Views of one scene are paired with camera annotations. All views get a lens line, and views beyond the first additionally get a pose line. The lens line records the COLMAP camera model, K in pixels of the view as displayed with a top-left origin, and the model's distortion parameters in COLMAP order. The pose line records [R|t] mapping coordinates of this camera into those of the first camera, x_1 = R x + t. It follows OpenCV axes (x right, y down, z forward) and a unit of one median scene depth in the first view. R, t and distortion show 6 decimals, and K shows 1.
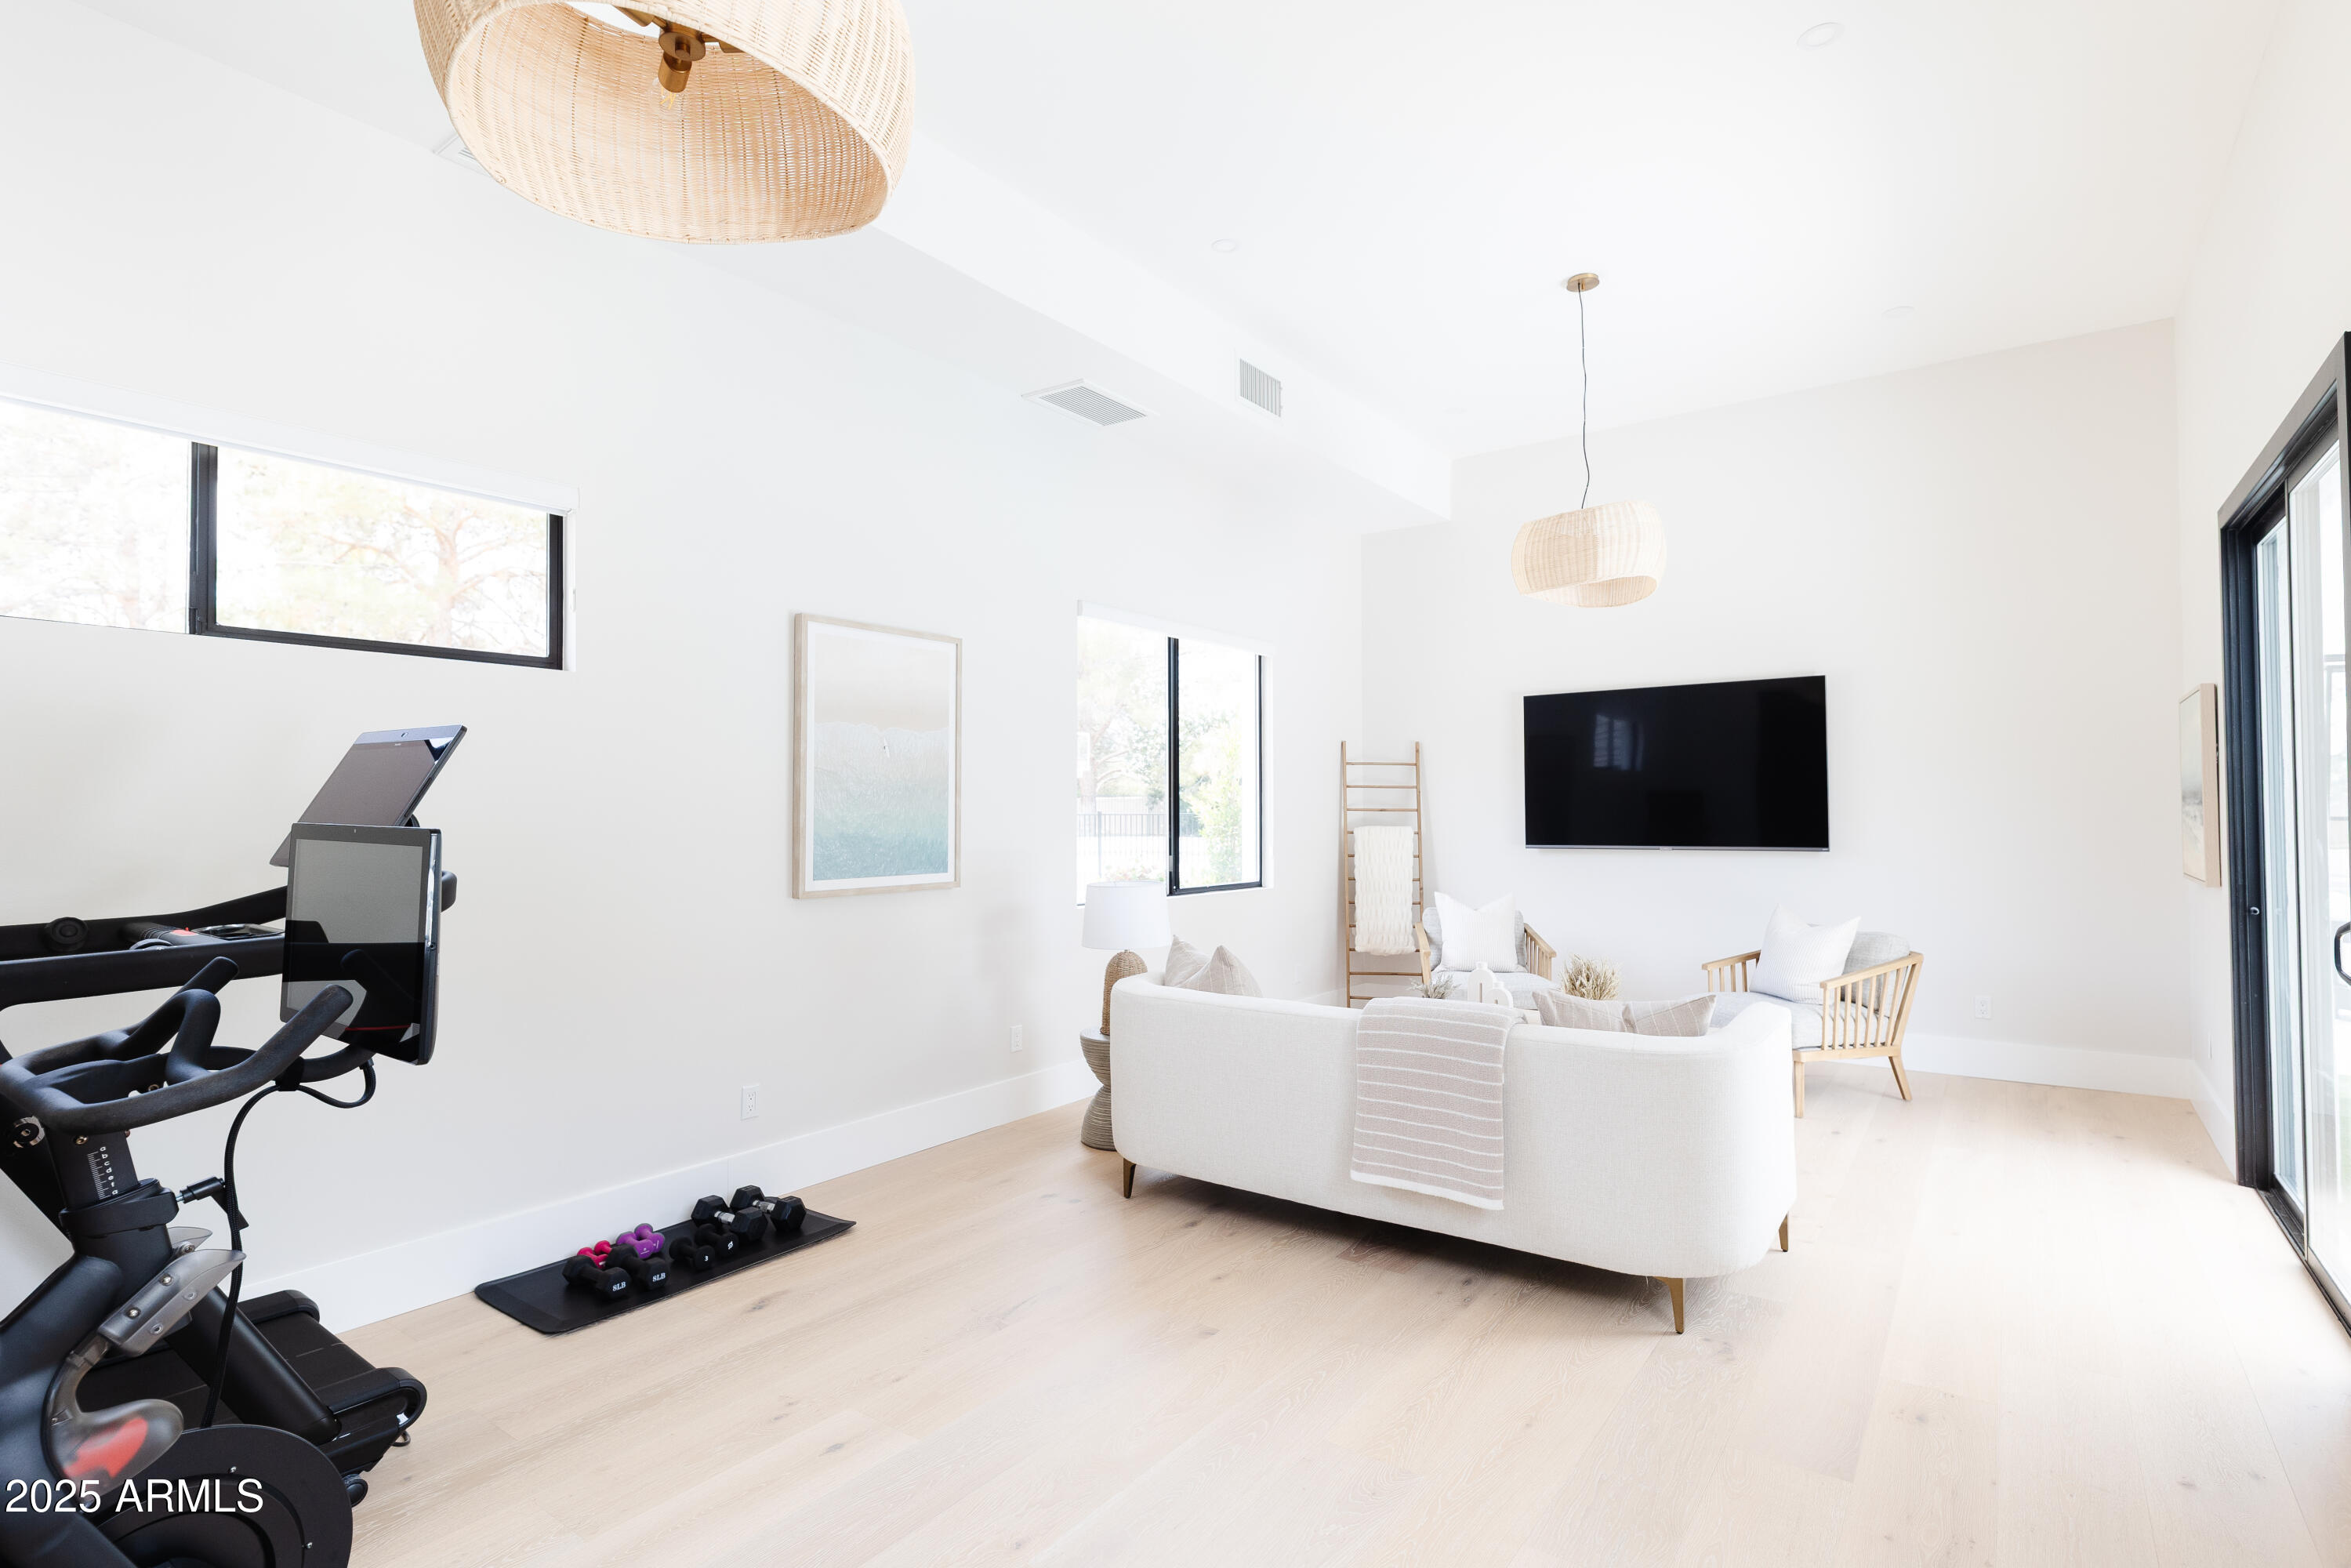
lens RADIAL K [[1137.3, 0, 1177.0], [0, 1137.3, 786.9], [0, 0, 1]] dist [-0.000032, 0.000110]
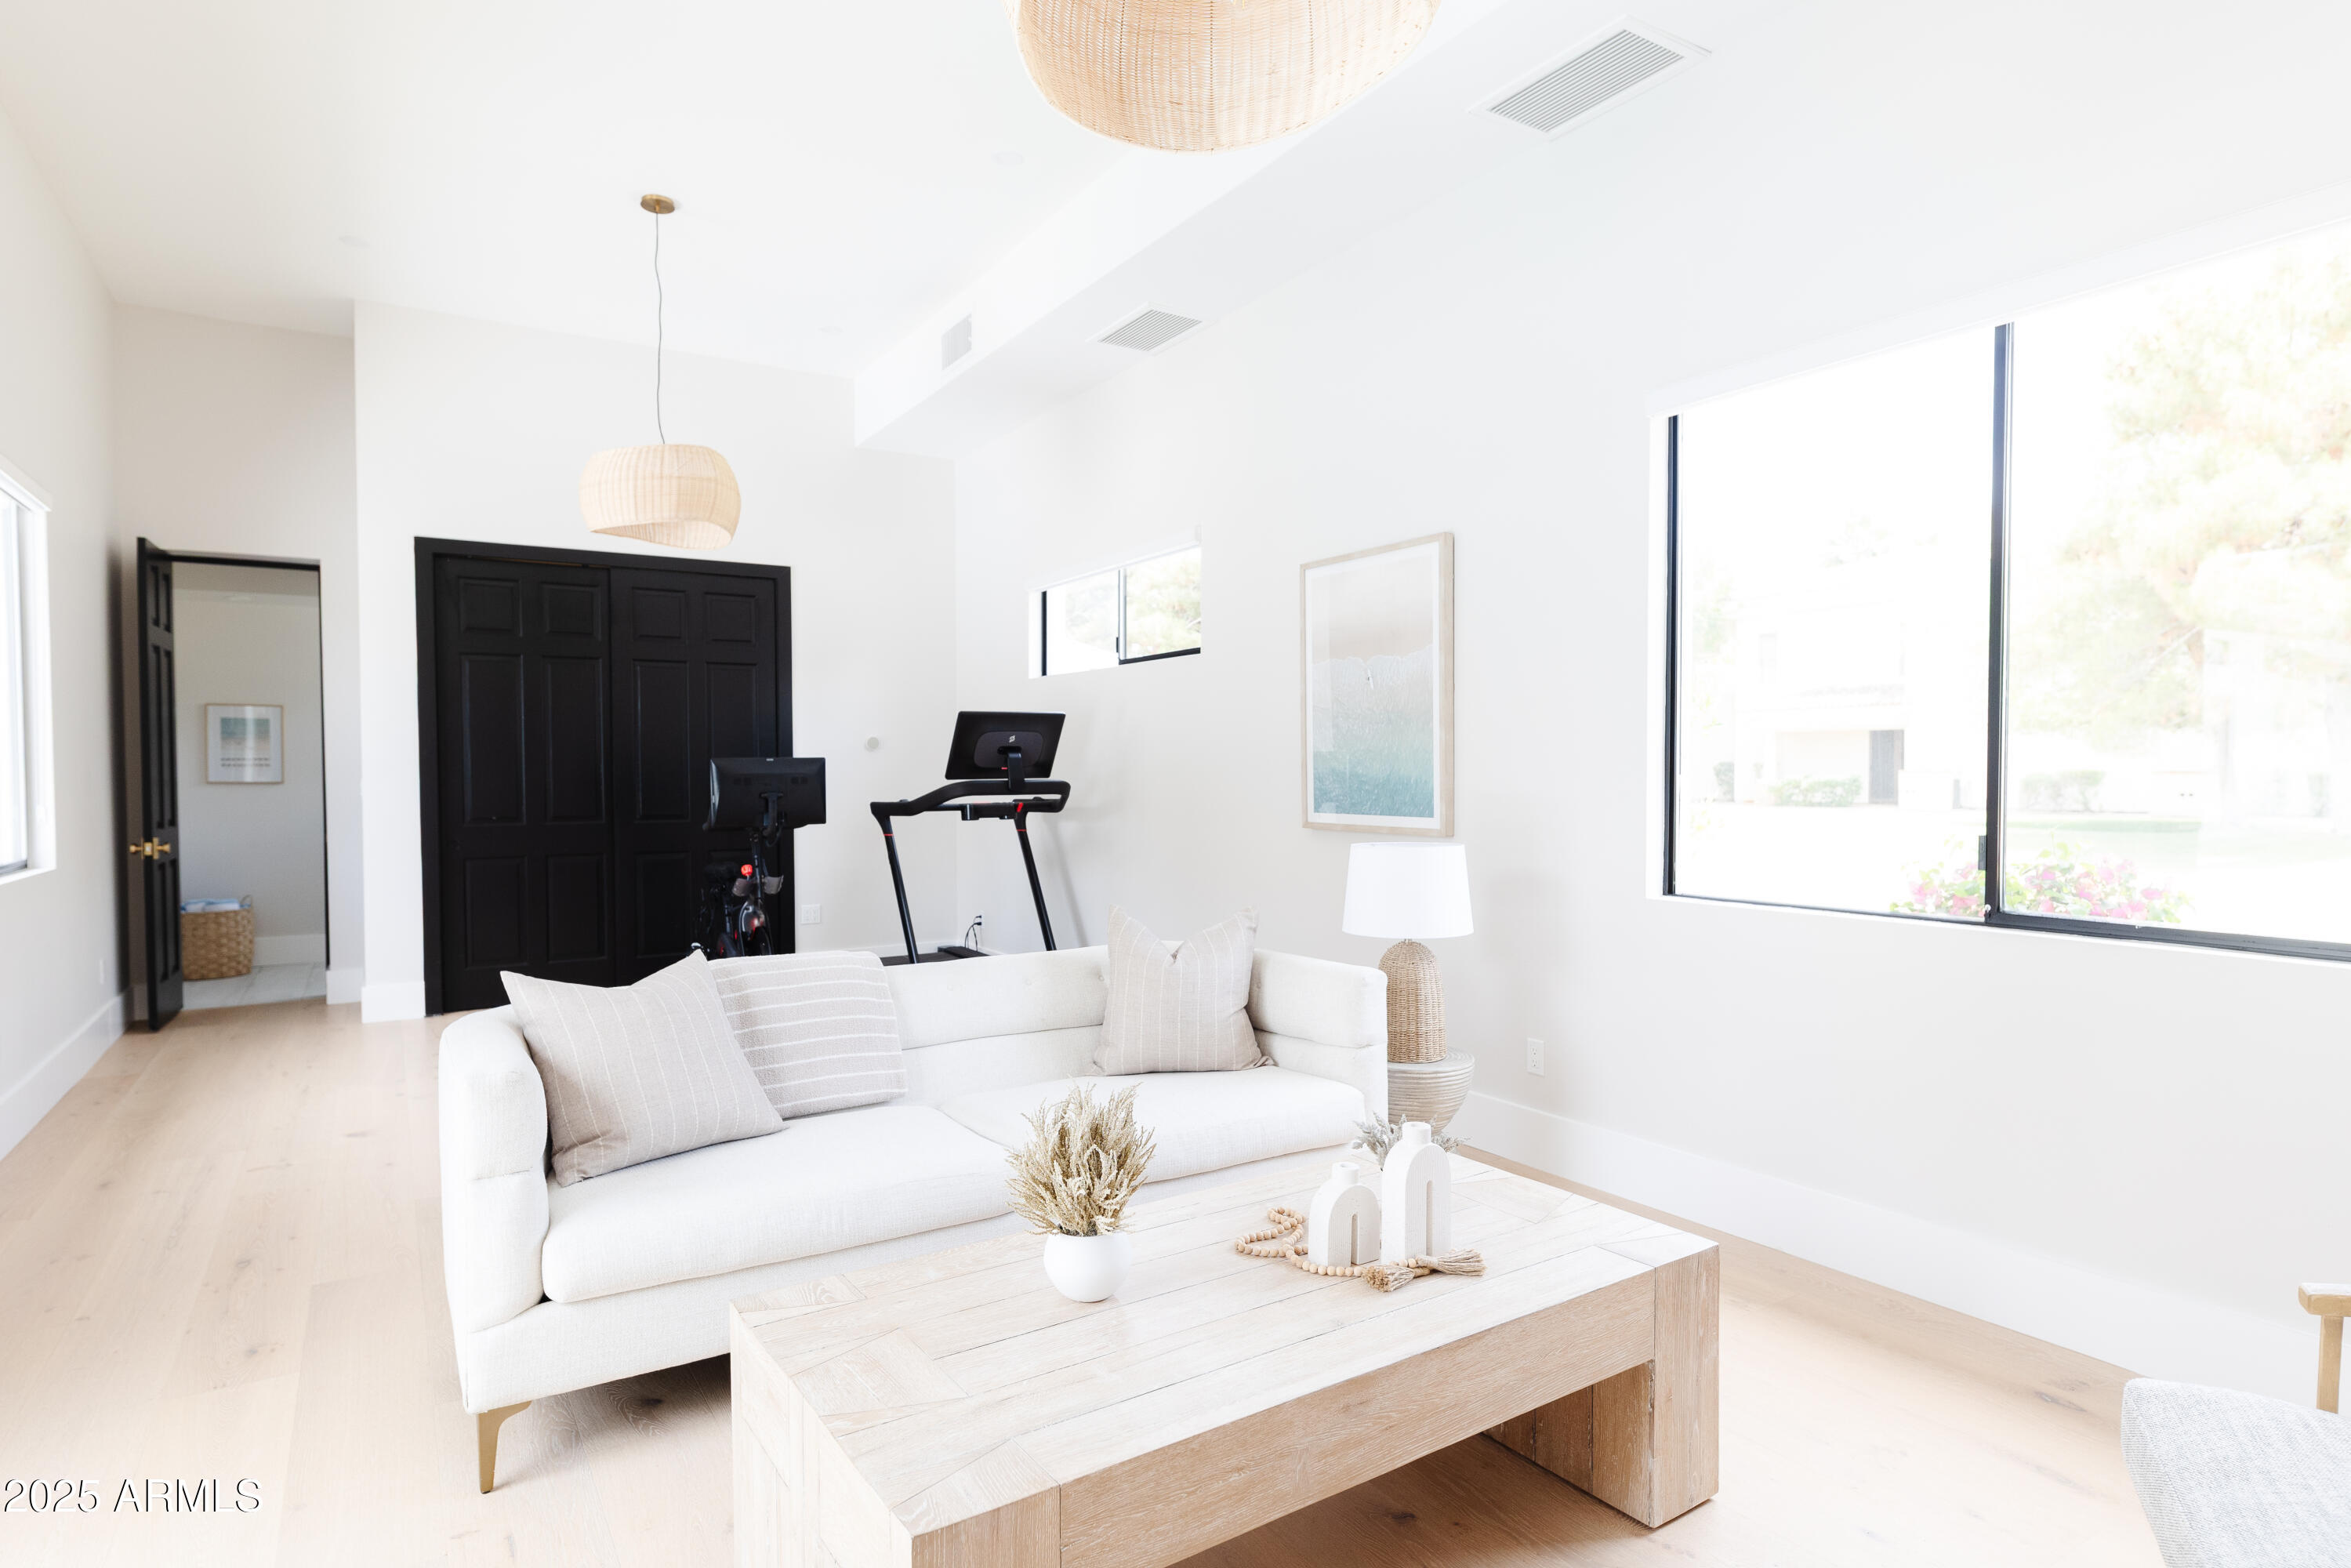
lens RADIAL K [[1299.0, 0, 1179.1], [0, 1299.0, 784.3], [0, 0, 1]] dist [0.001665, -0.000710]
pose [[-0.361734, 0.020245, -0.932061, 0.767604], [0.025254, 0.999610, 0.011911, 0.034111], [0.931939, -0.019230, -0.362104, 1.181390]]
